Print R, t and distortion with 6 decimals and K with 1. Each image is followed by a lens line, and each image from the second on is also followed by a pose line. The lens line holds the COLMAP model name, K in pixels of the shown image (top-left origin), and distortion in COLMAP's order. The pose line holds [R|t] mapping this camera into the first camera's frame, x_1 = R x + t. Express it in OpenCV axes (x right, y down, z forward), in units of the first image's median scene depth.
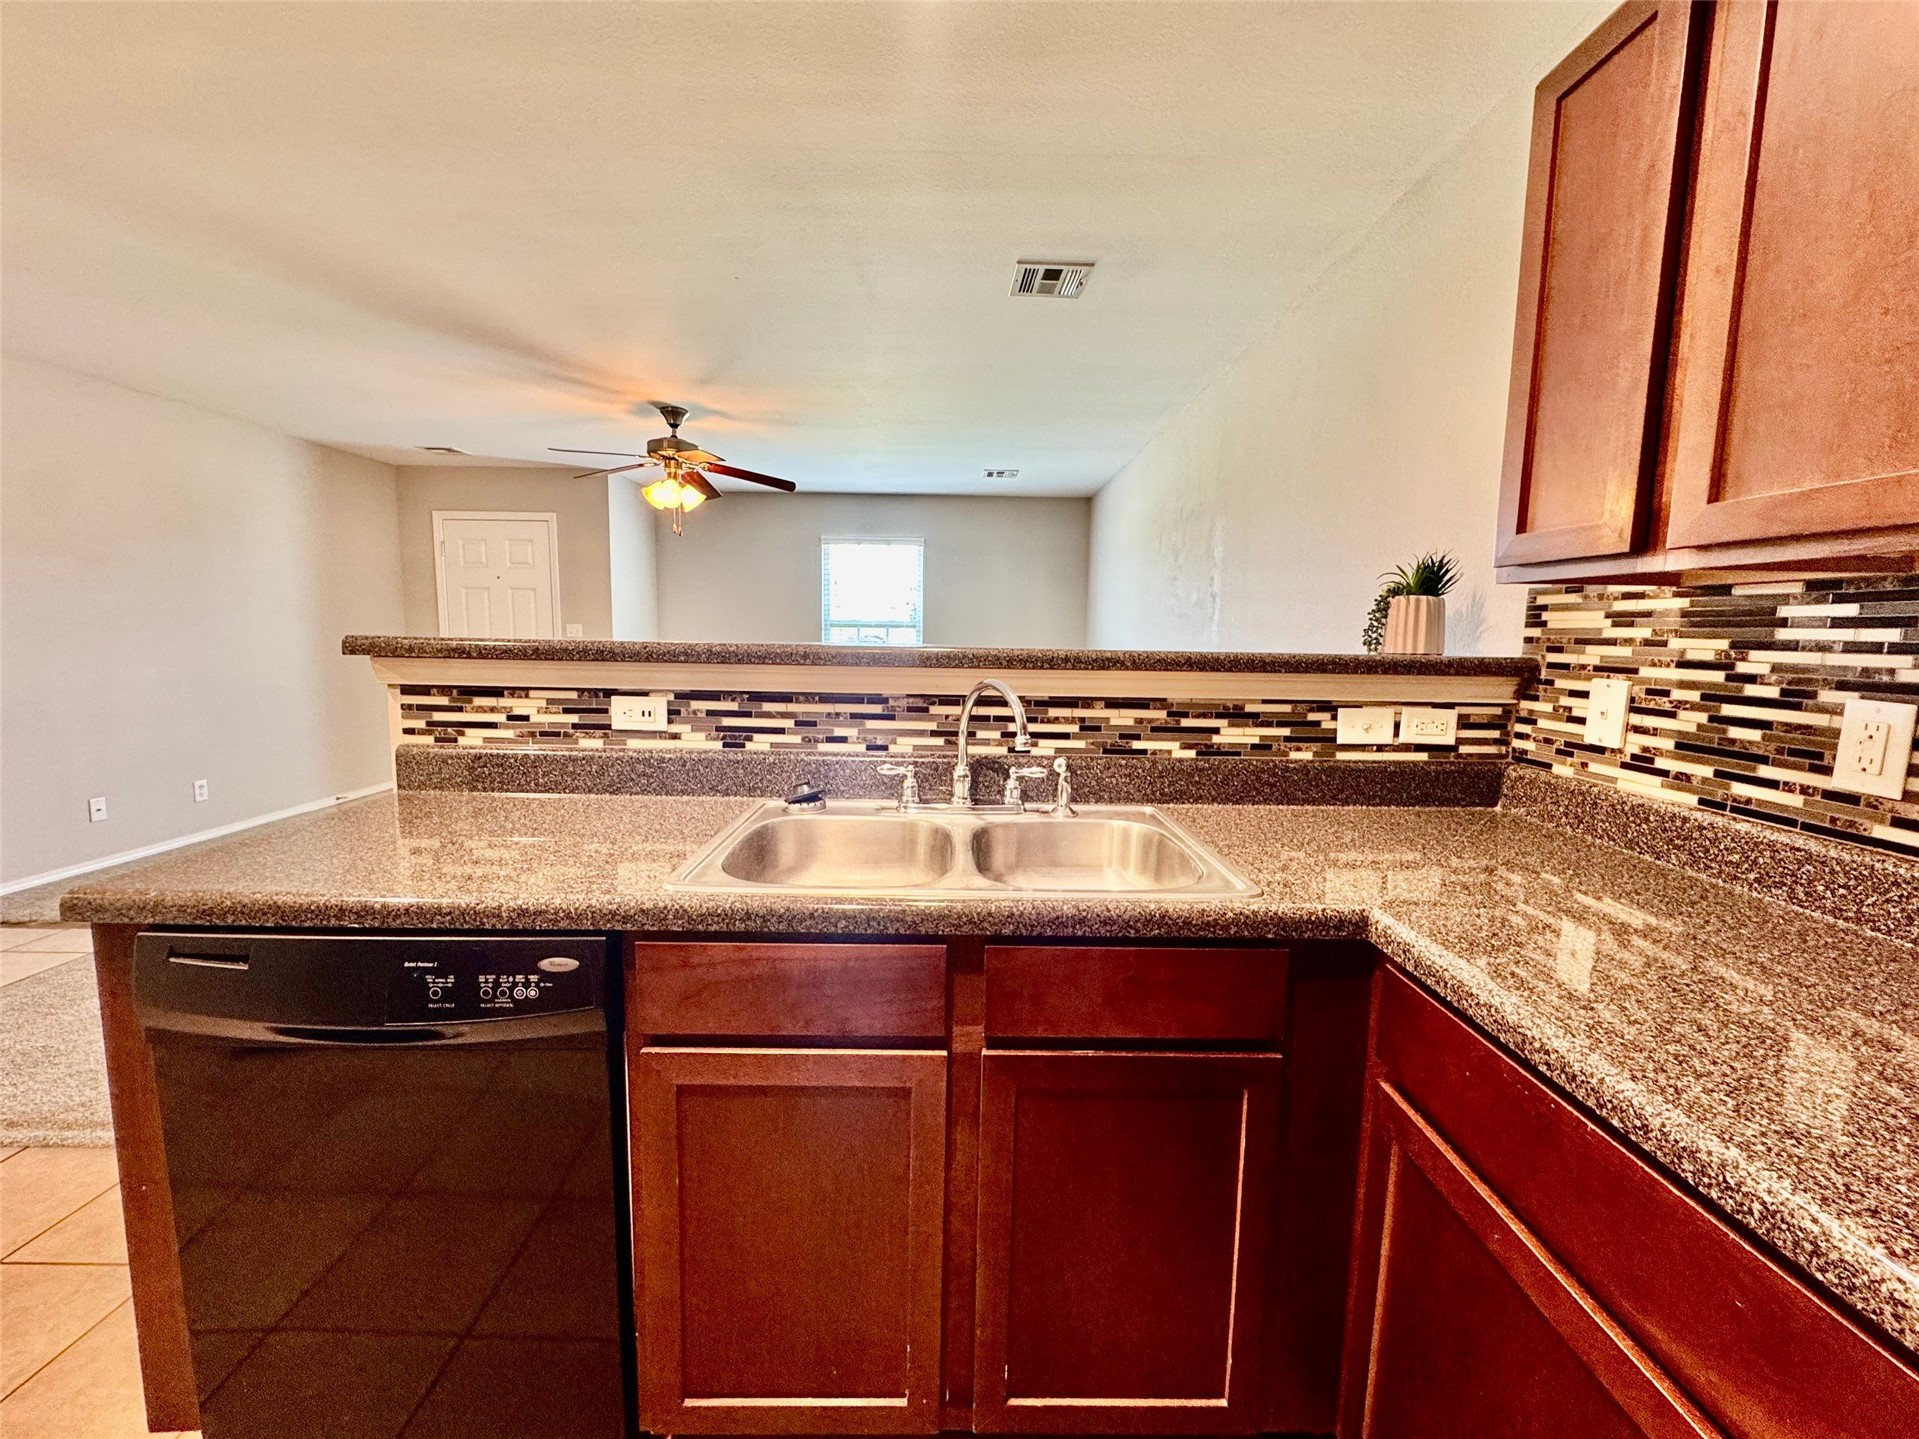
lens RADIAL K [[769.9, 0, 961.2], [0, 769.9, 716.8], [0, 0, 1]] dist [-0.002564, 0.000422]
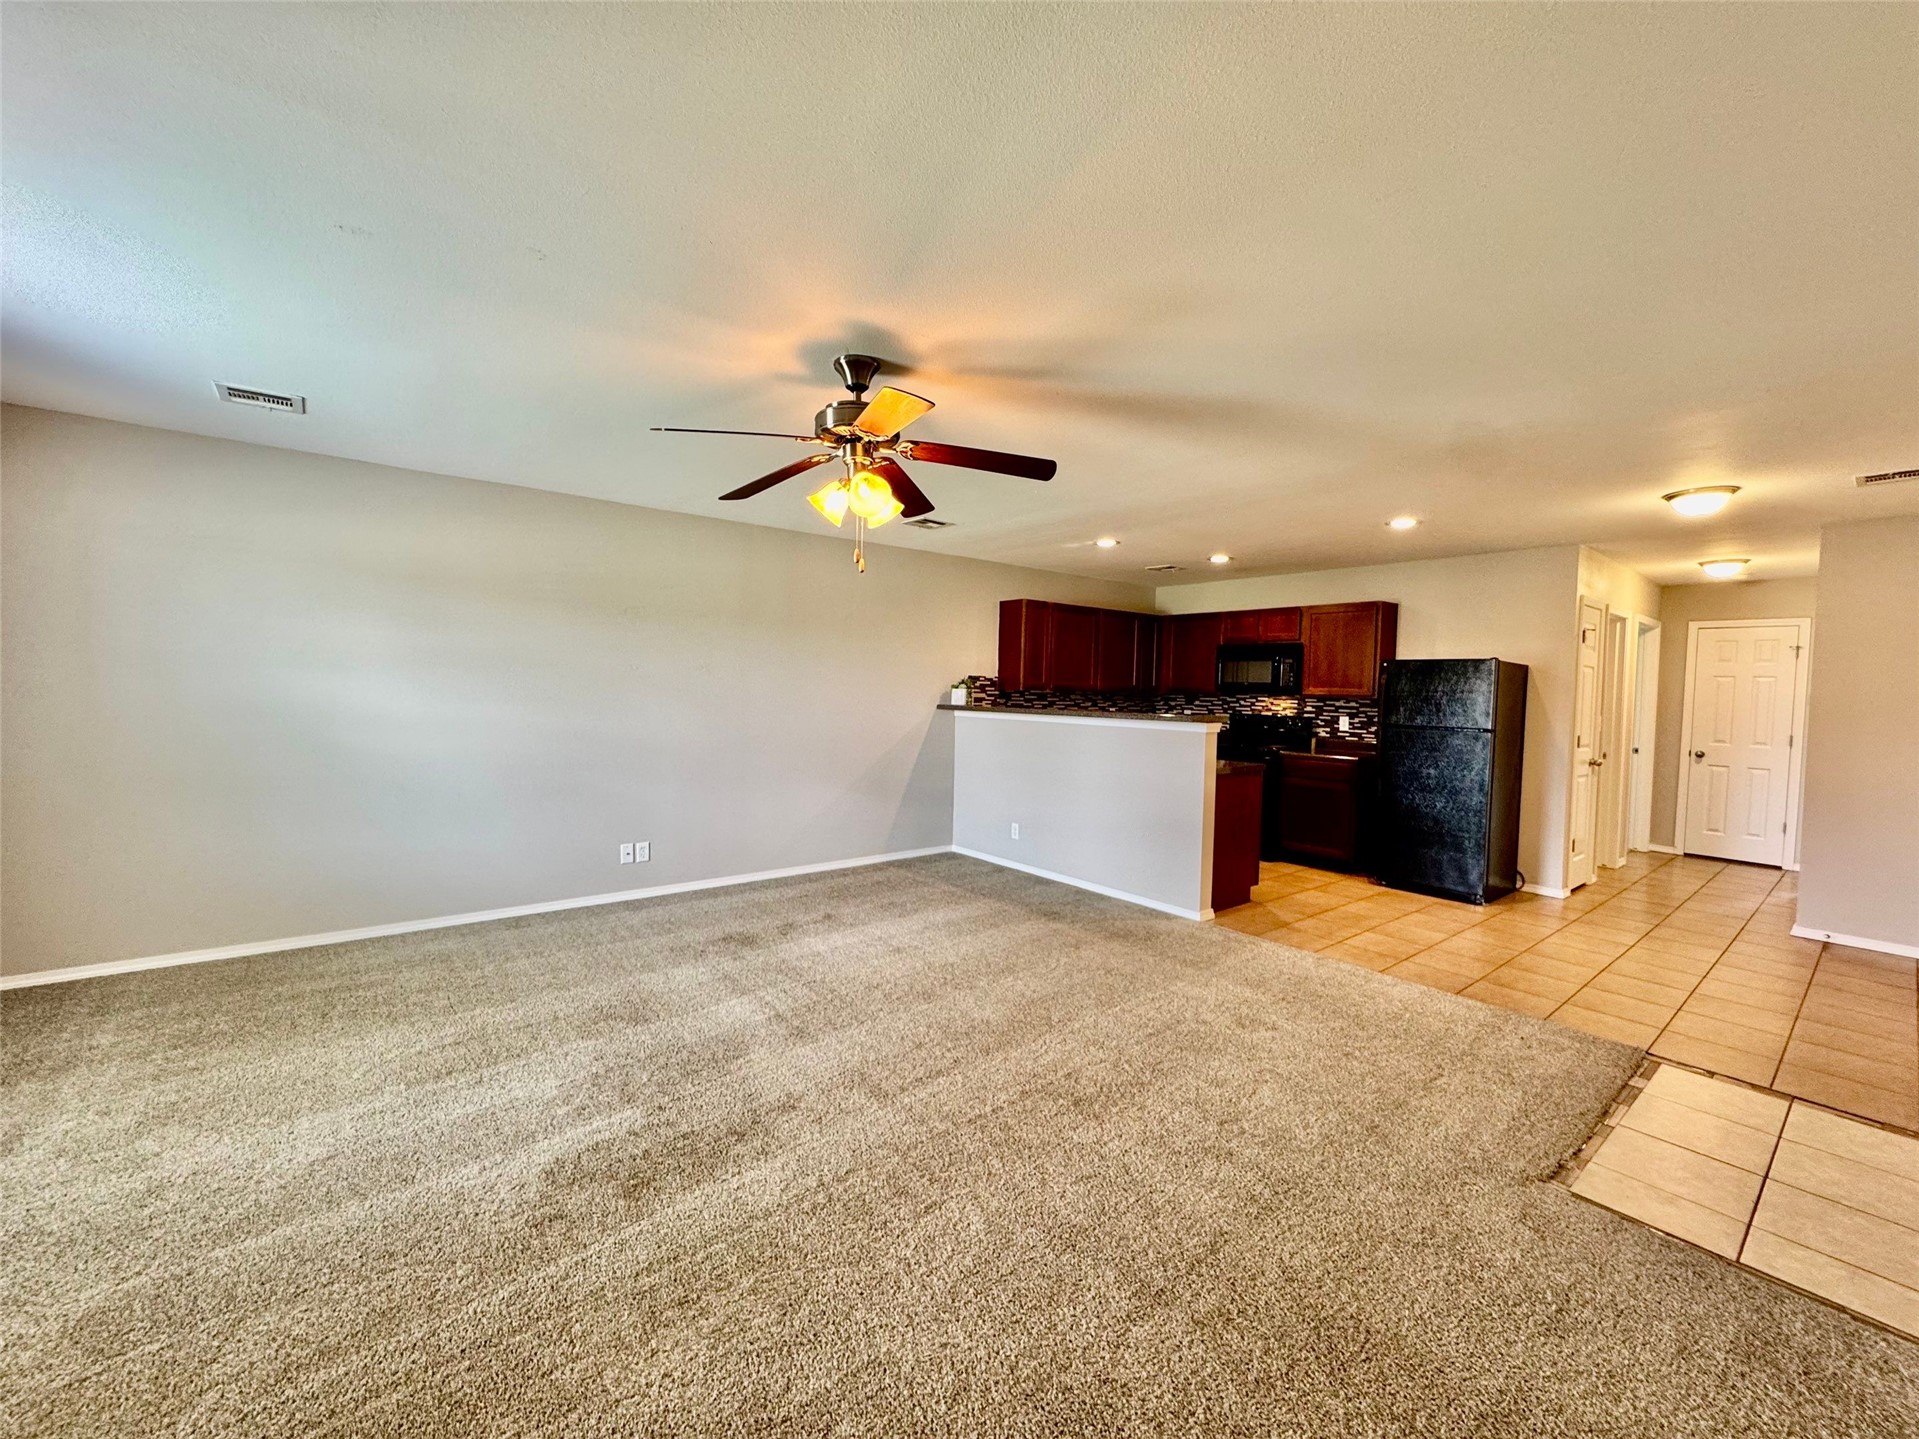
lens RADIAL K [[769.9, 0, 959.0], [0, 769.9, 714.0], [0, 0, 1]] dist [-0.002564, 0.000422]
pose [[-0.617515, -0.058800, 0.784359, -3.061050], [0.055917, 0.991397, 0.118343, -0.644551], [-0.784569, 0.116938, -0.608914, 4.462279]]
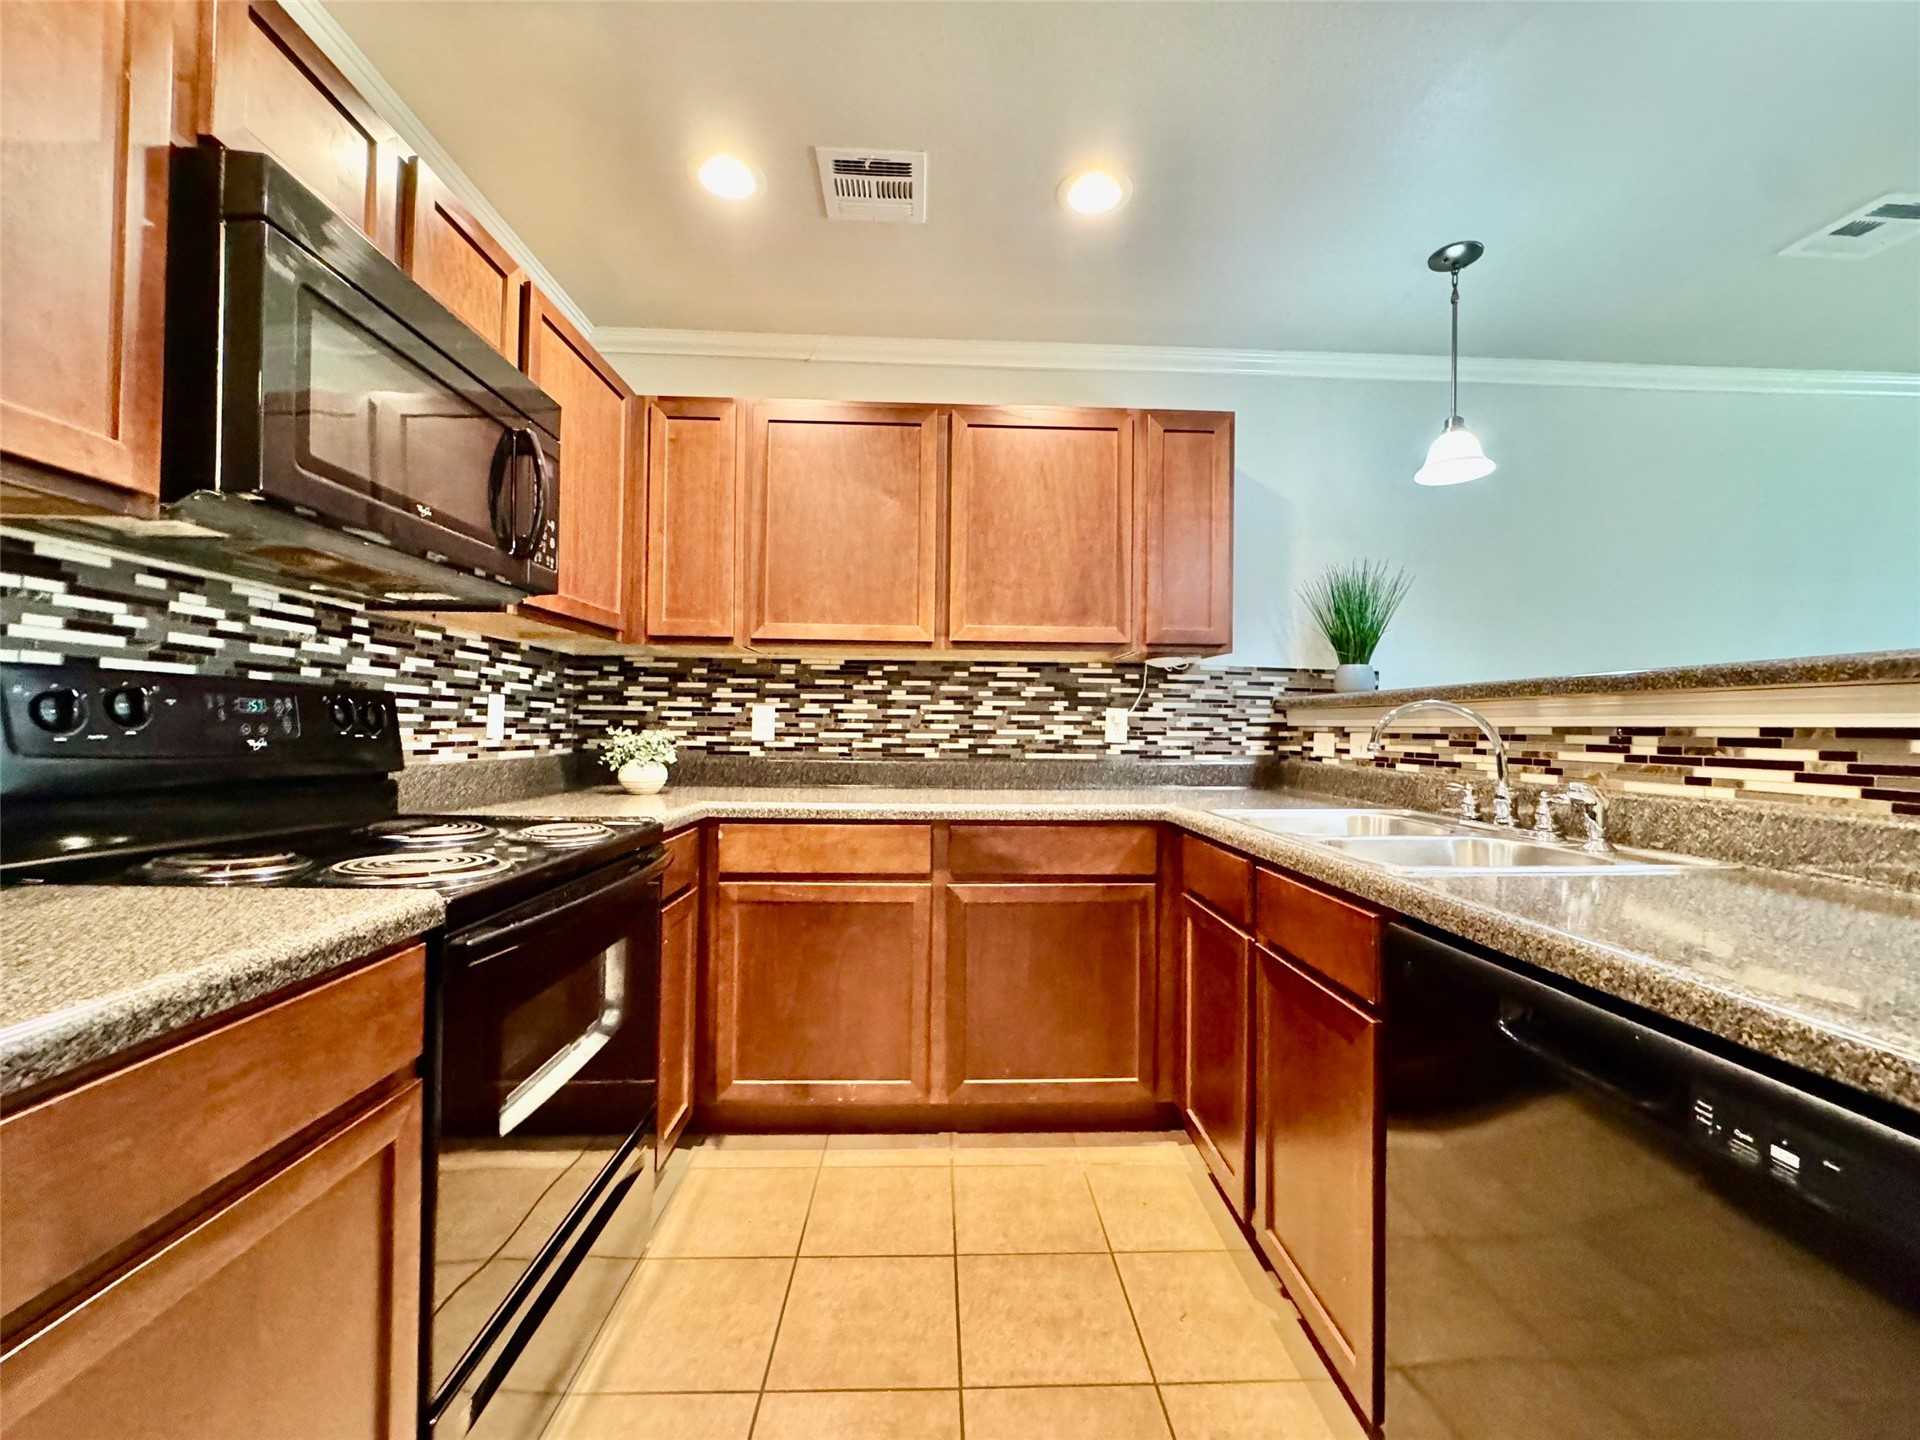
lens RADIAL K [[770.3, 0, 959.5], [0, 770.3, 719.4], [0, 0, 1]] dist [-0.002564, 0.000422]
pose [[0.027200, -0.018882, -0.999452, 0.953300], [-0.137685, 0.990221, -0.022455, 0.090509], [0.990102, 0.138221, 0.024334, 0.301531]]
